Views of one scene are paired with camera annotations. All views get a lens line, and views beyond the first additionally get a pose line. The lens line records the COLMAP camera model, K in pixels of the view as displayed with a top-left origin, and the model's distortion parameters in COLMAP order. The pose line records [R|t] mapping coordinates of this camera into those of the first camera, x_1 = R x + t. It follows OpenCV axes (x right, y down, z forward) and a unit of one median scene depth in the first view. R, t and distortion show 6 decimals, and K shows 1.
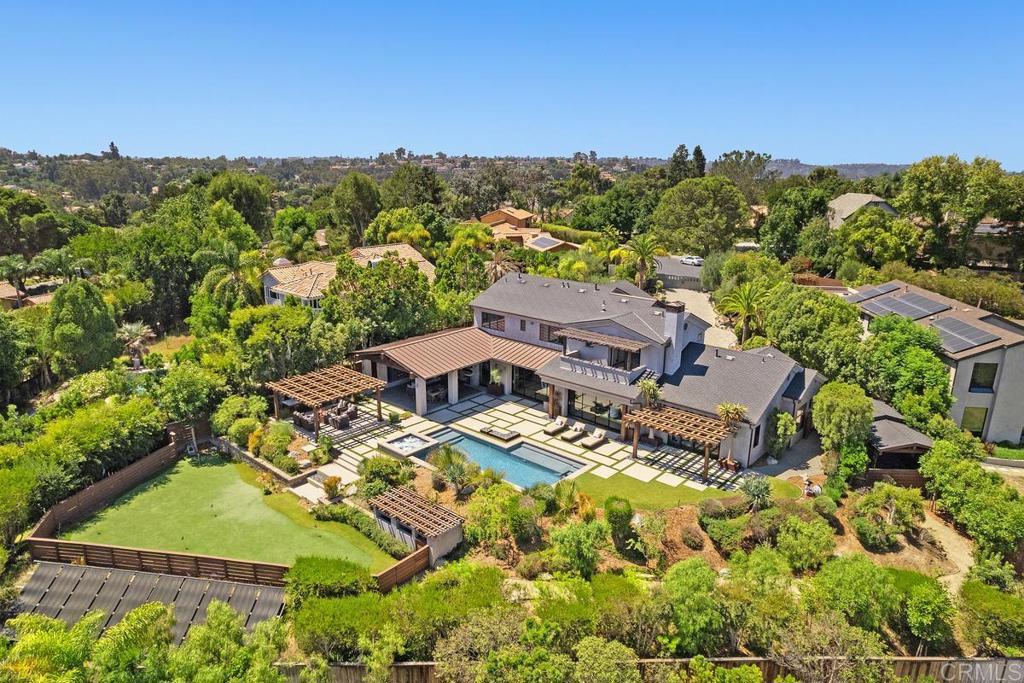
lens RADIAL K [[650.0, 0, 509.0], [0, 650.0, 359.1], [0, 0, 1]] dist [-0.083365, 0.076303]
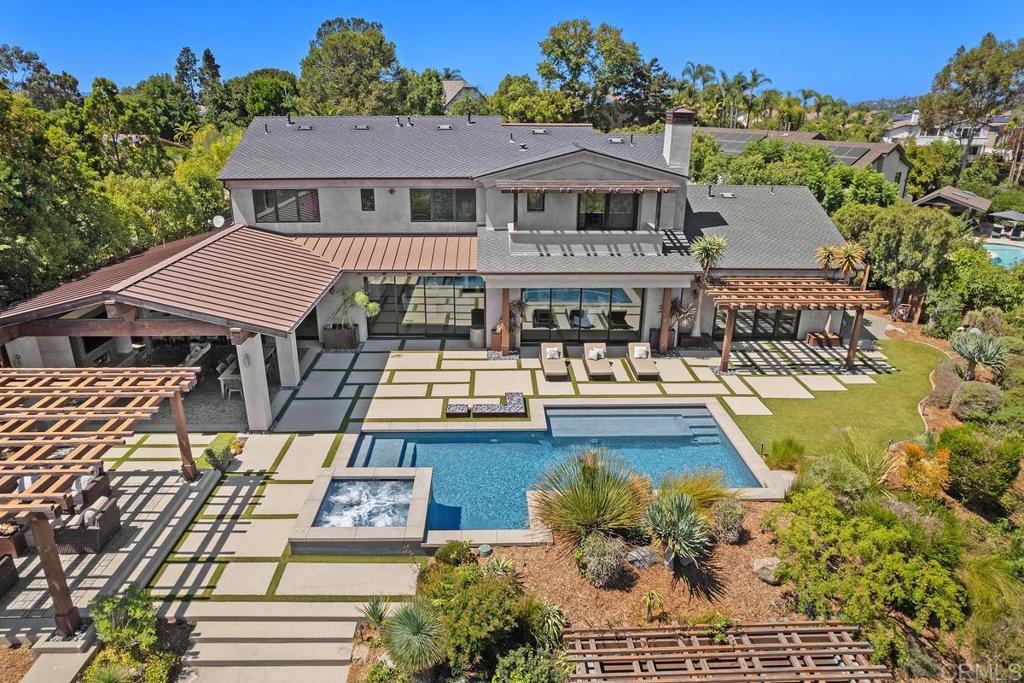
lens RADIAL K [[650.0, 0, 509.0], [0, 650.0, 359.1], [0, 0, 1]] dist [-0.083365, 0.076303]
pose [[0.726645, -0.256082, 0.637502, -0.279242], [0.197096, 0.966632, 0.163636, 0.008479], [-0.658134, 0.006744, 0.752871, 0.618961]]
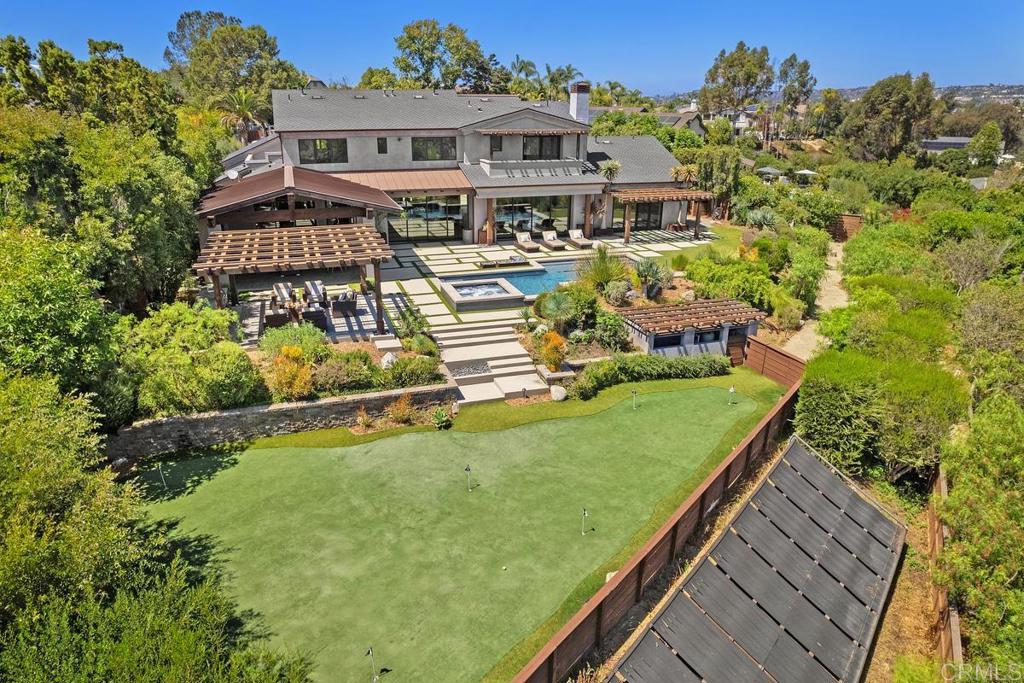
lens RADIAL K [[650.0, 0, 509.0], [0, 650.0, 359.1], [0, 0, 1]] dist [-0.083365, 0.076303]
pose [[0.502197, -0.323908, 0.801799, -0.622282], [0.247807, 0.942219, 0.225423, 0.050665], [-0.828486, 0.085485, 0.553446, 0.571616]]
